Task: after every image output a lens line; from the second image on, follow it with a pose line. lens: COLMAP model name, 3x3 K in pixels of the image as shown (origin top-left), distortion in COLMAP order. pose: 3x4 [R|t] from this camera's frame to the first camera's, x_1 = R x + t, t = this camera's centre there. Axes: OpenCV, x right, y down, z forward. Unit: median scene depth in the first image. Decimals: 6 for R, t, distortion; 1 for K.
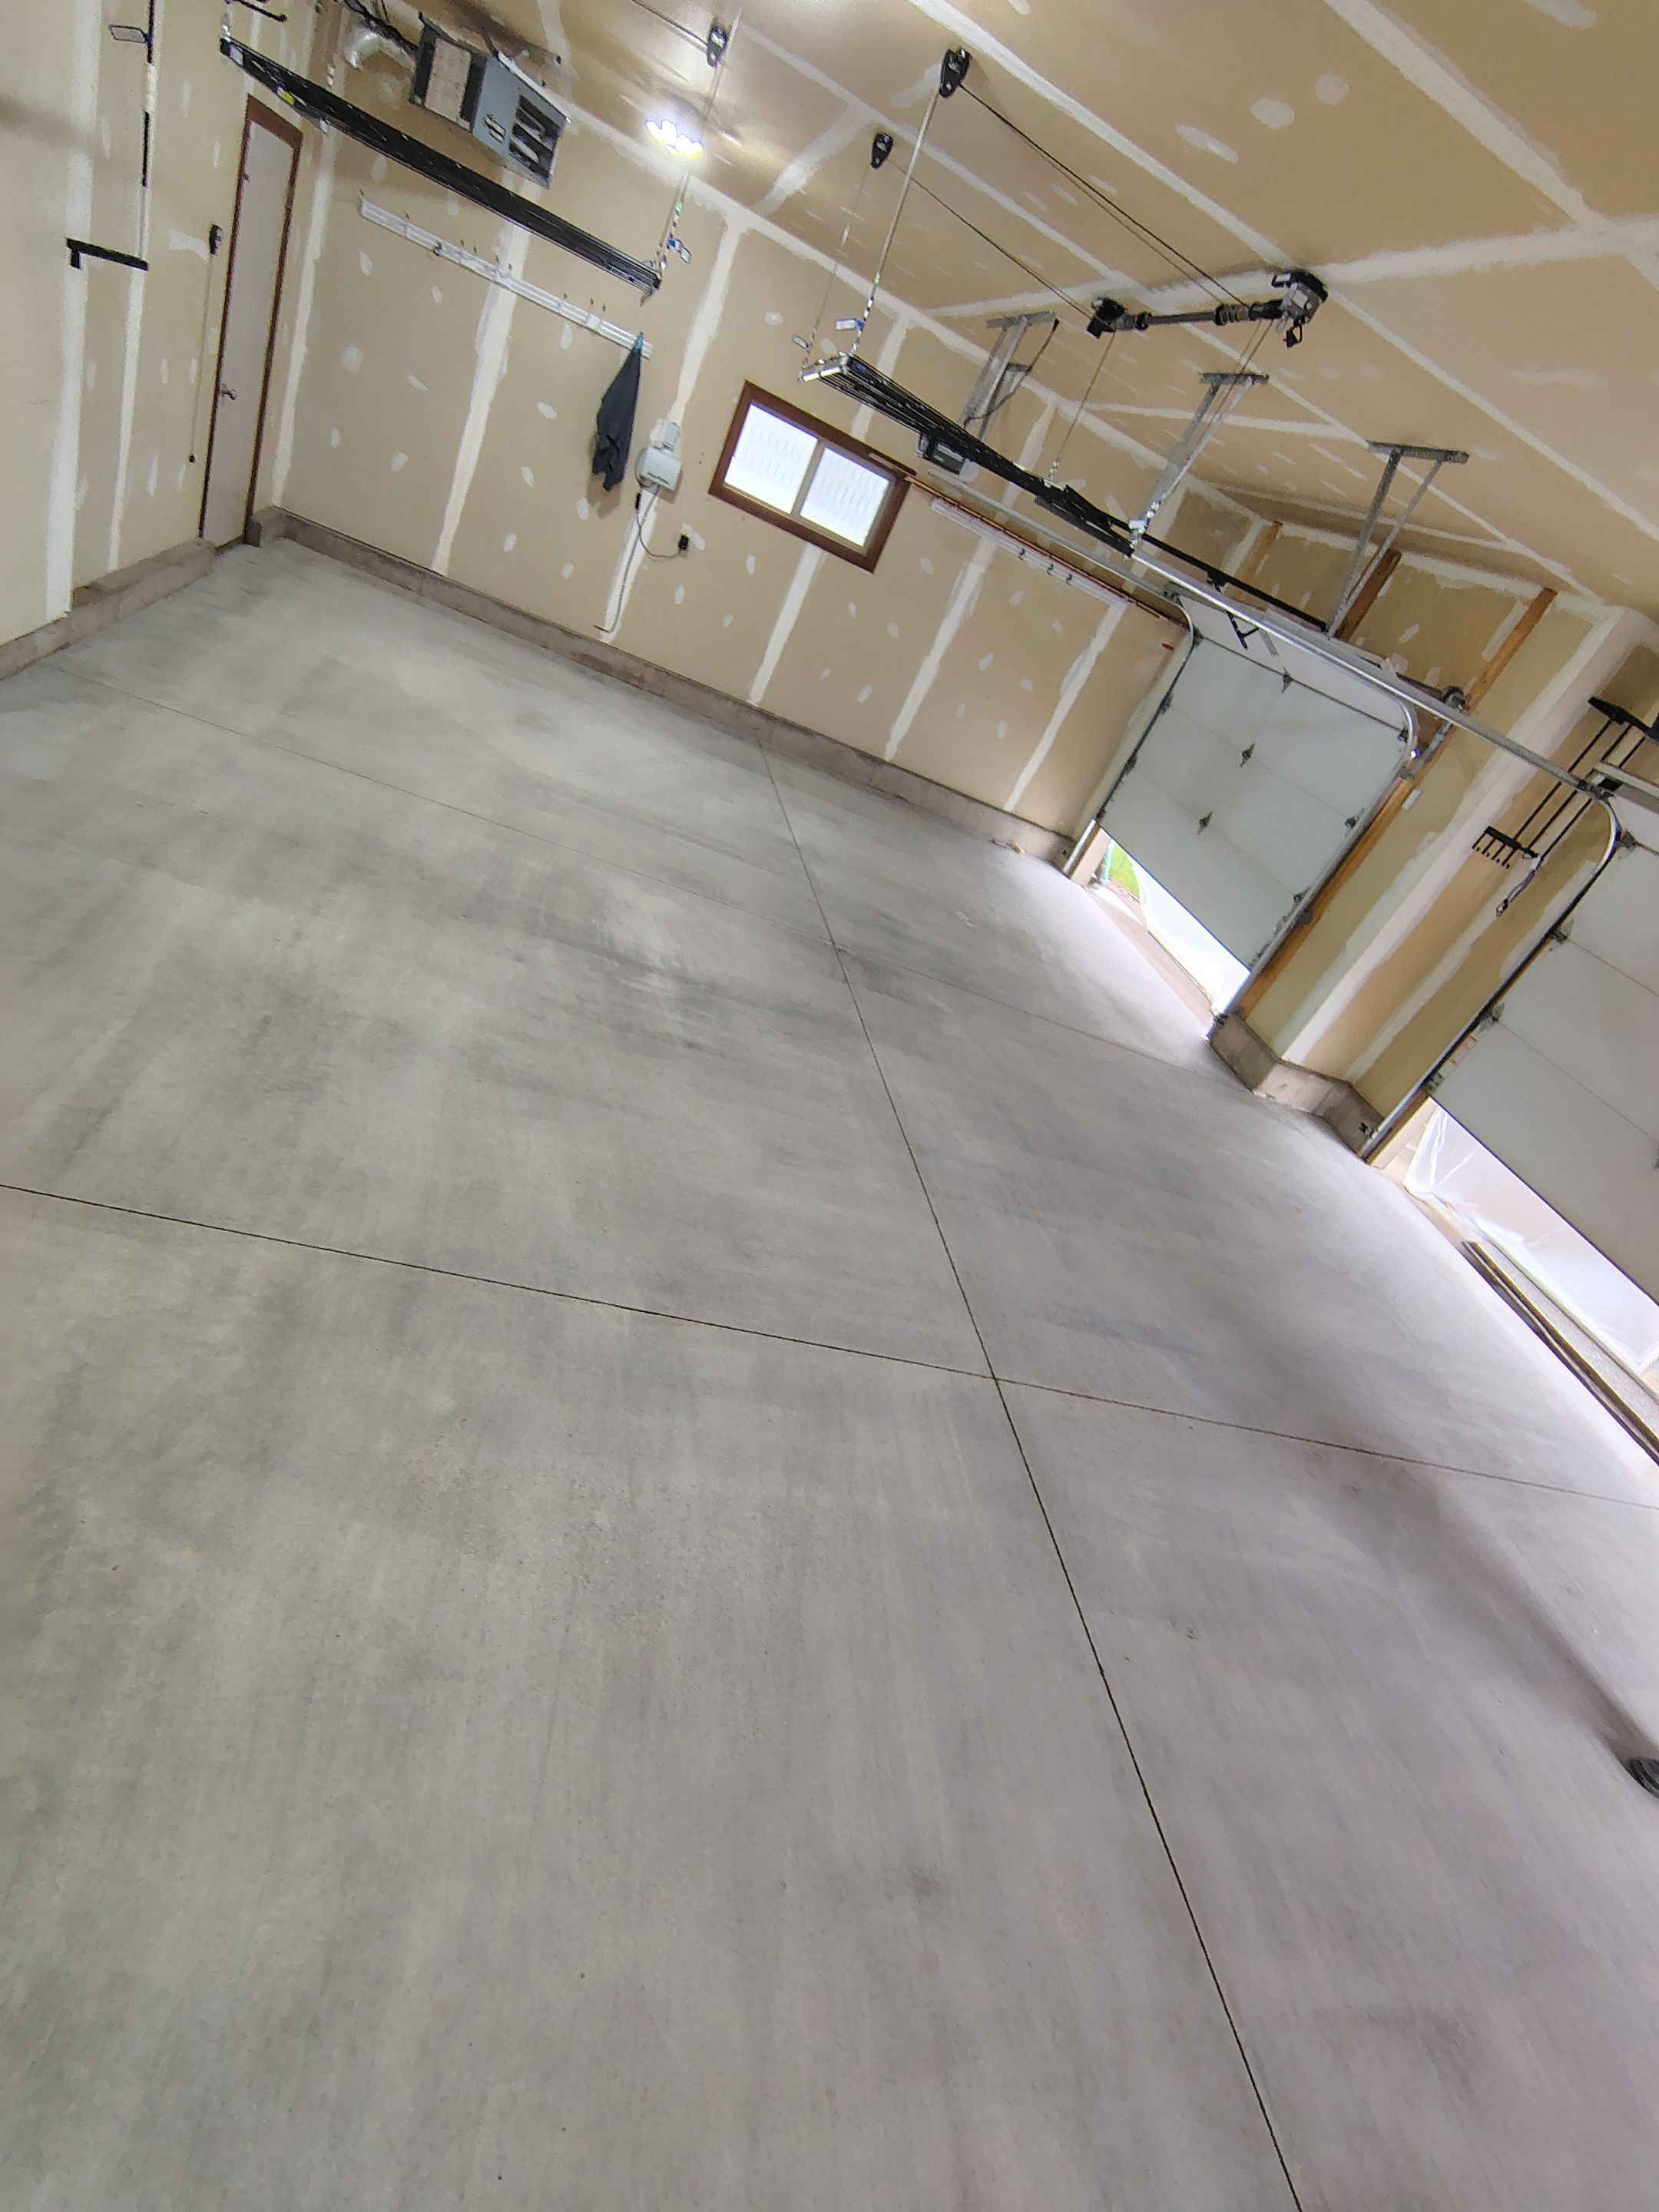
lens RADIAL K [[1060.4, 0, 820.1], [0, 1060.4, 1114.7], [0, 0, 1]] dist [-0.007785, 0.005345]
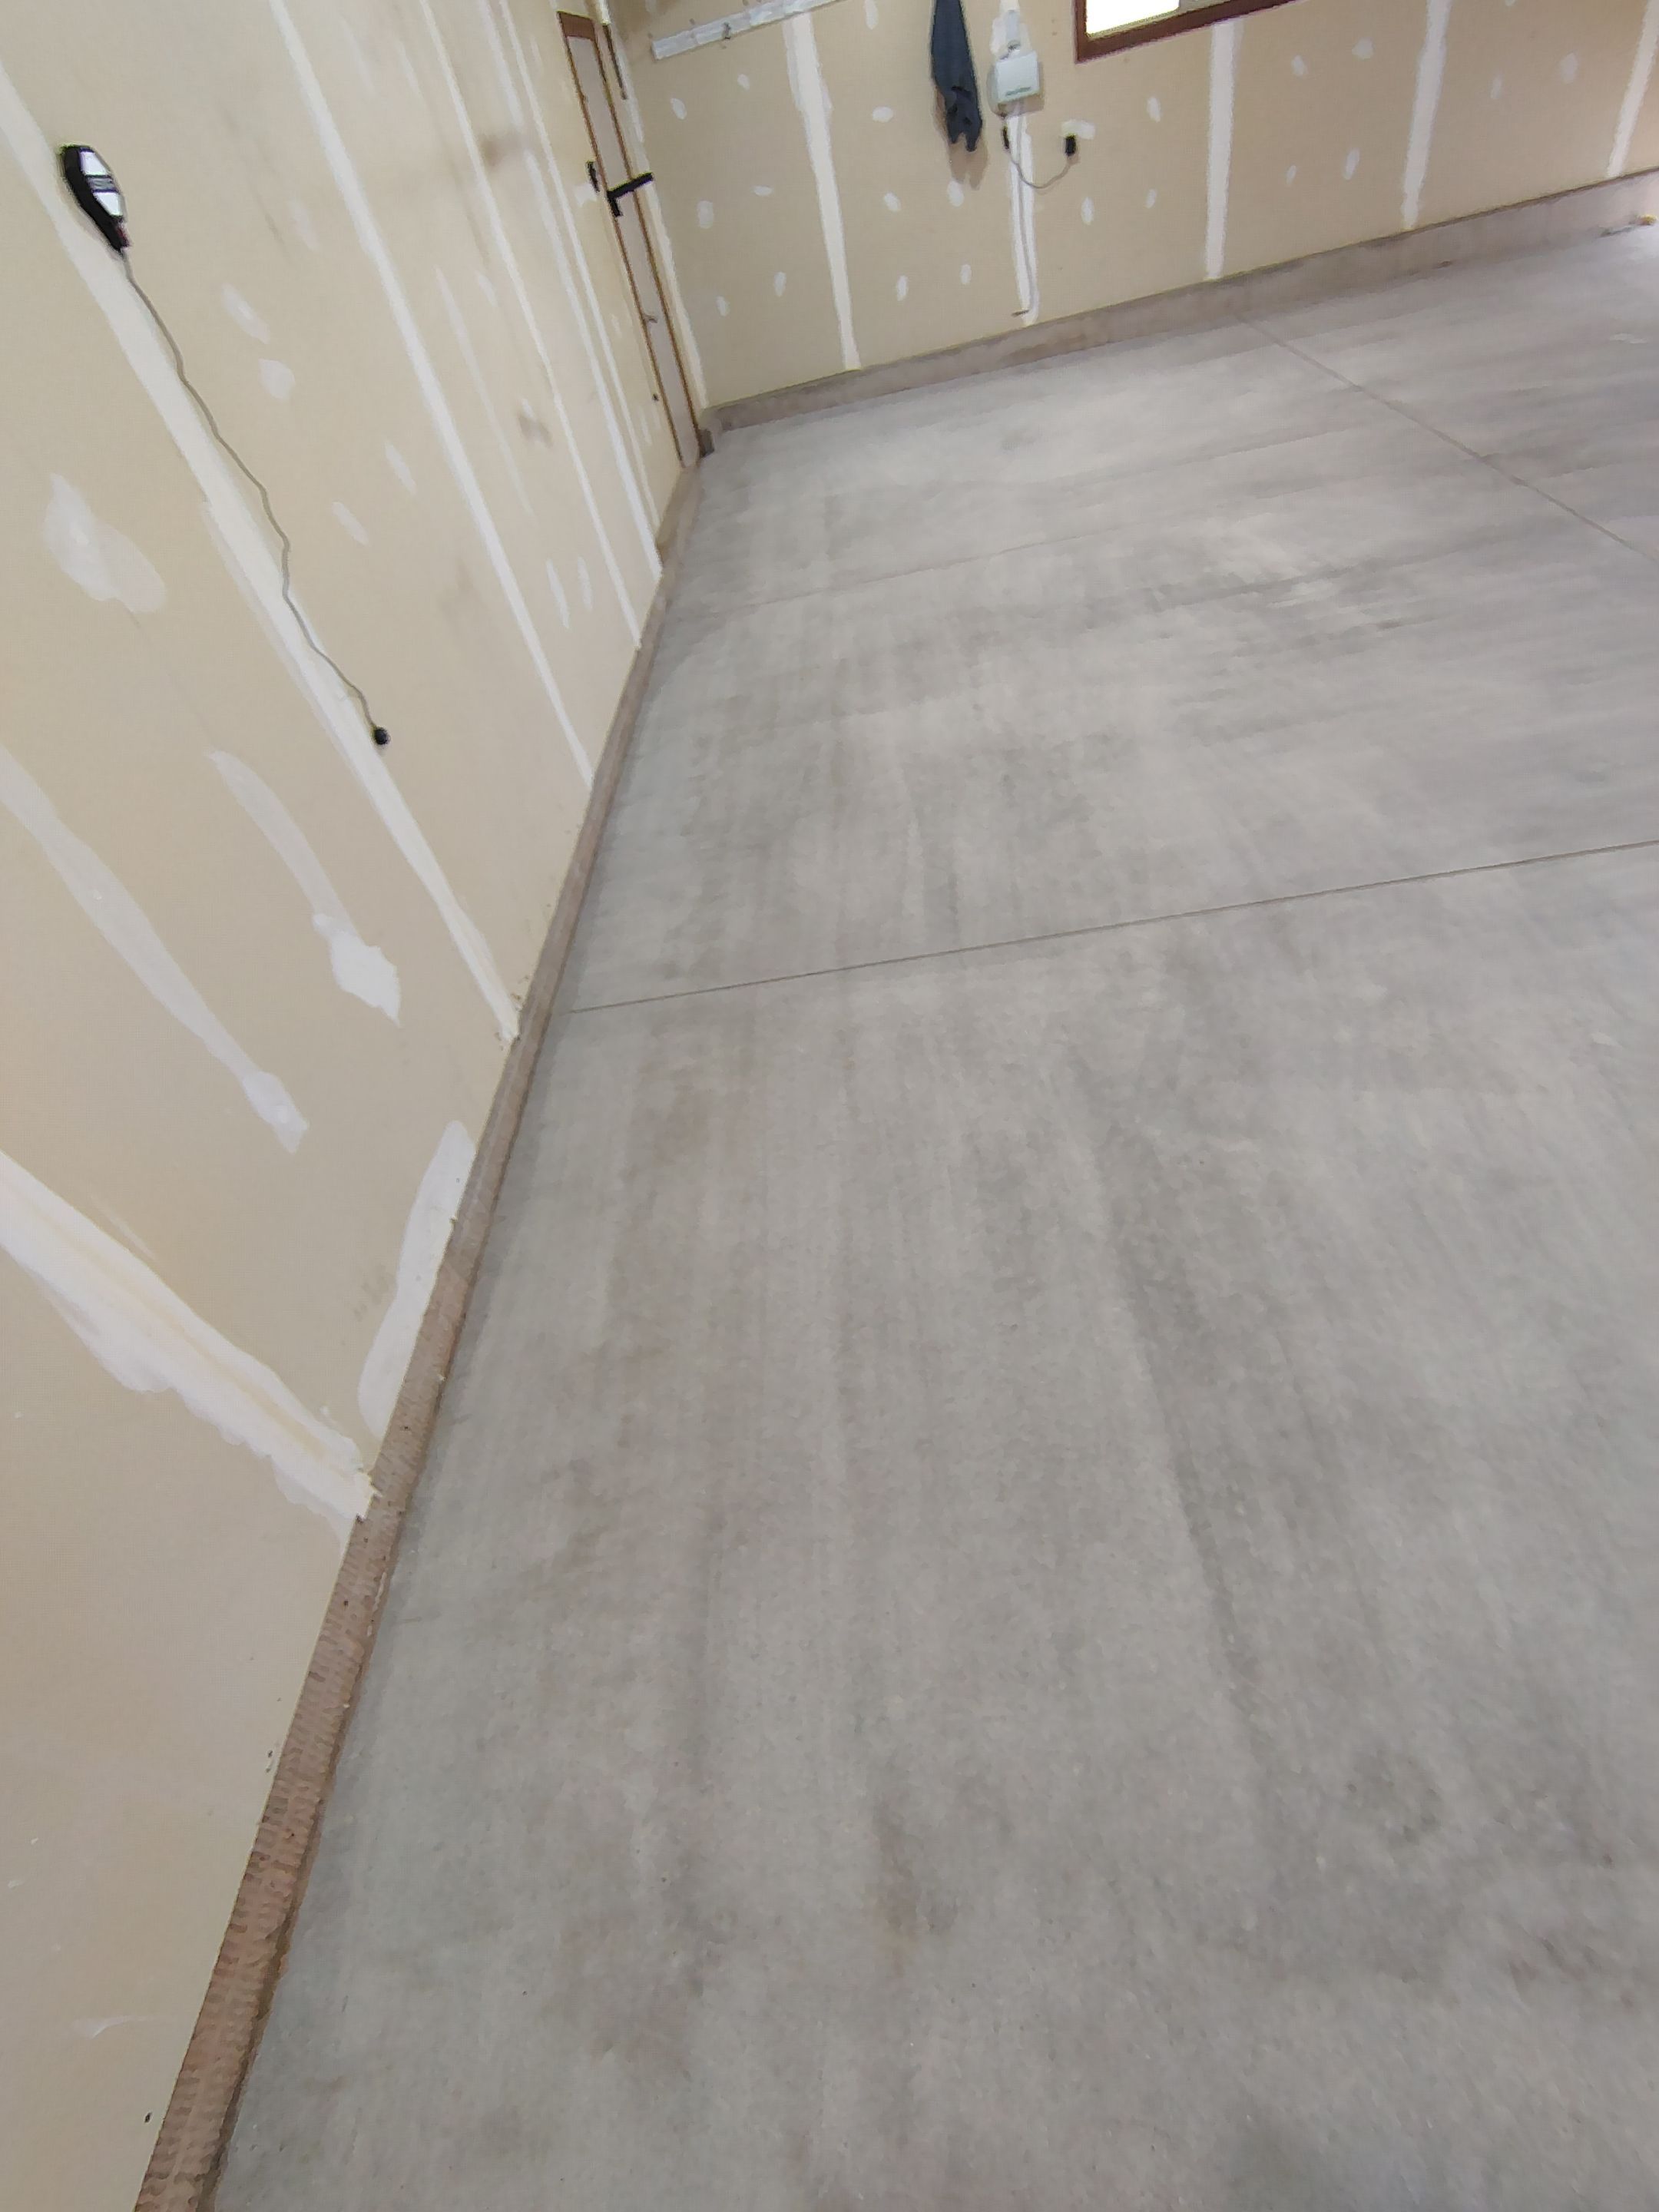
lens RADIAL K [[1060.4, 0, 818.6], [0, 1060.4, 1110.5], [0, 0, 1]] dist [-0.007785, 0.005345]
pose [[0.792004, -0.289243, -0.537650, -0.110269], [0.394907, 0.914317, 0.089852, 0.029957], [0.465594, -0.283485, 0.838367, -0.063281]]
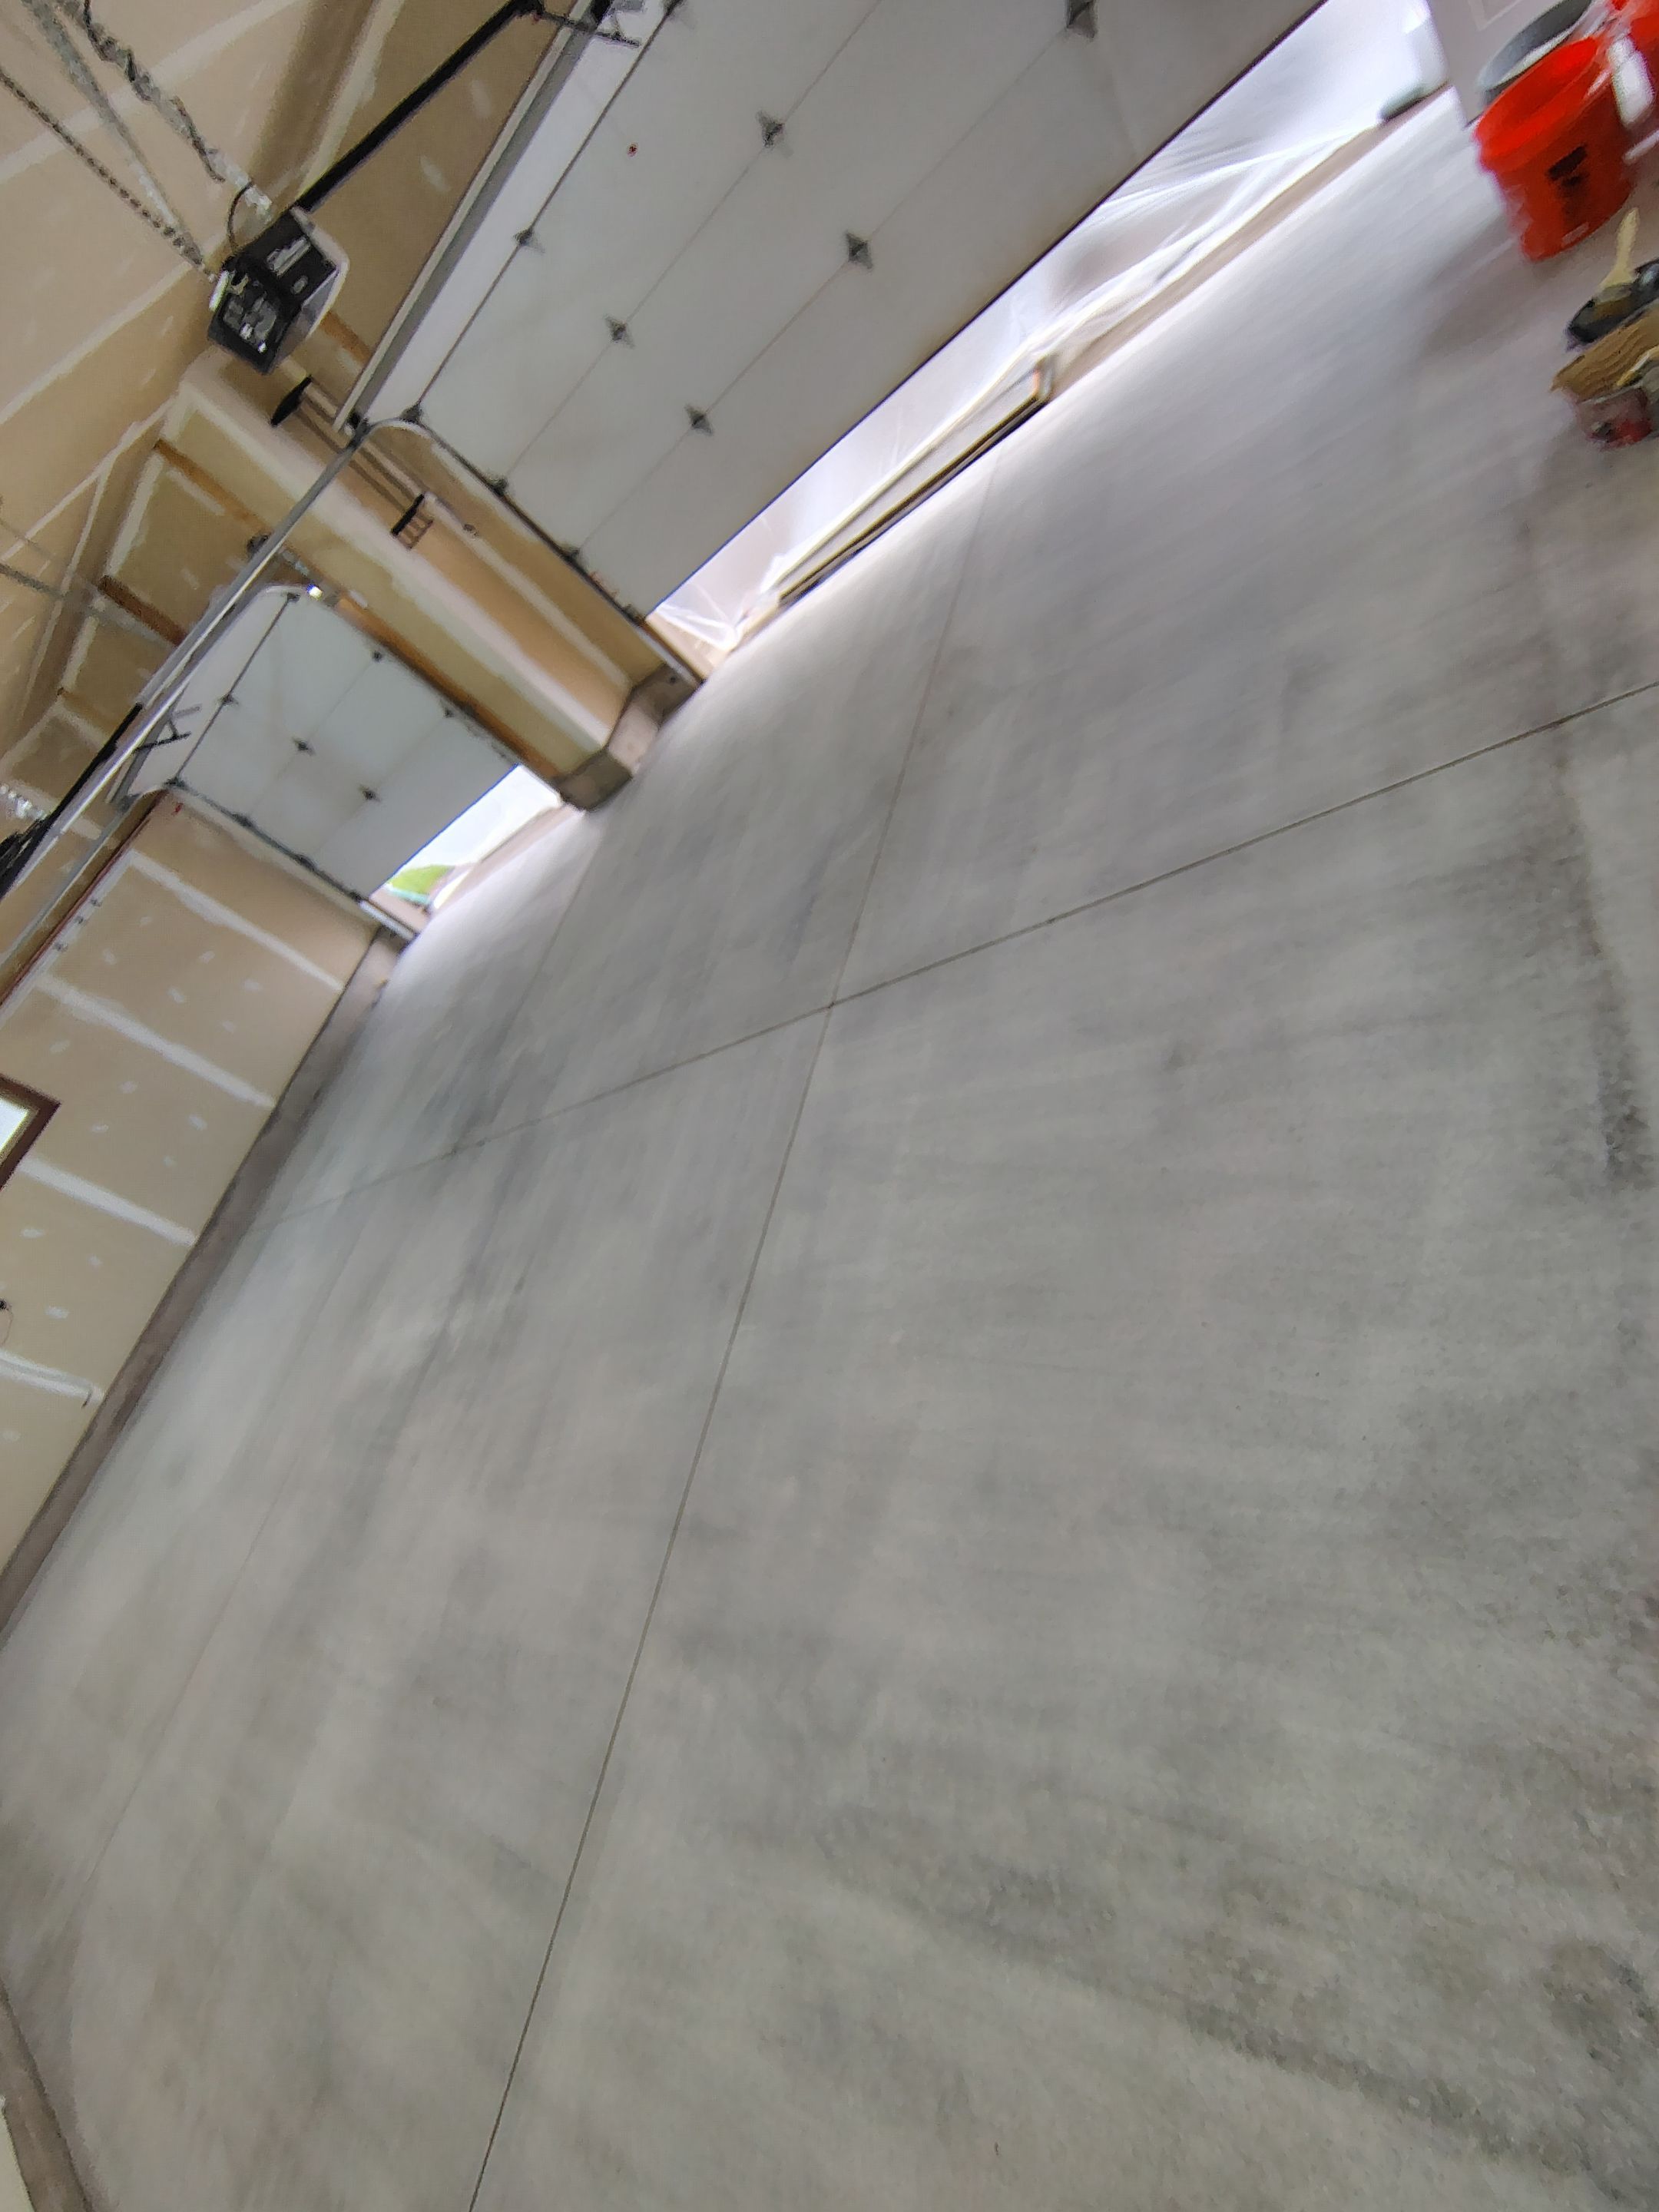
lens RADIAL K [[1060.4, 0, 818.0], [0, 1060.4, 1095.1], [0, 0, 1]] dist [-0.007785, 0.005345]
pose [[0.053186, -0.991327, 0.120178, -0.037041], [0.988233, 0.069536, 0.136233, 0.051986], [-0.143409, 0.111518, 0.983360, -0.048220]]
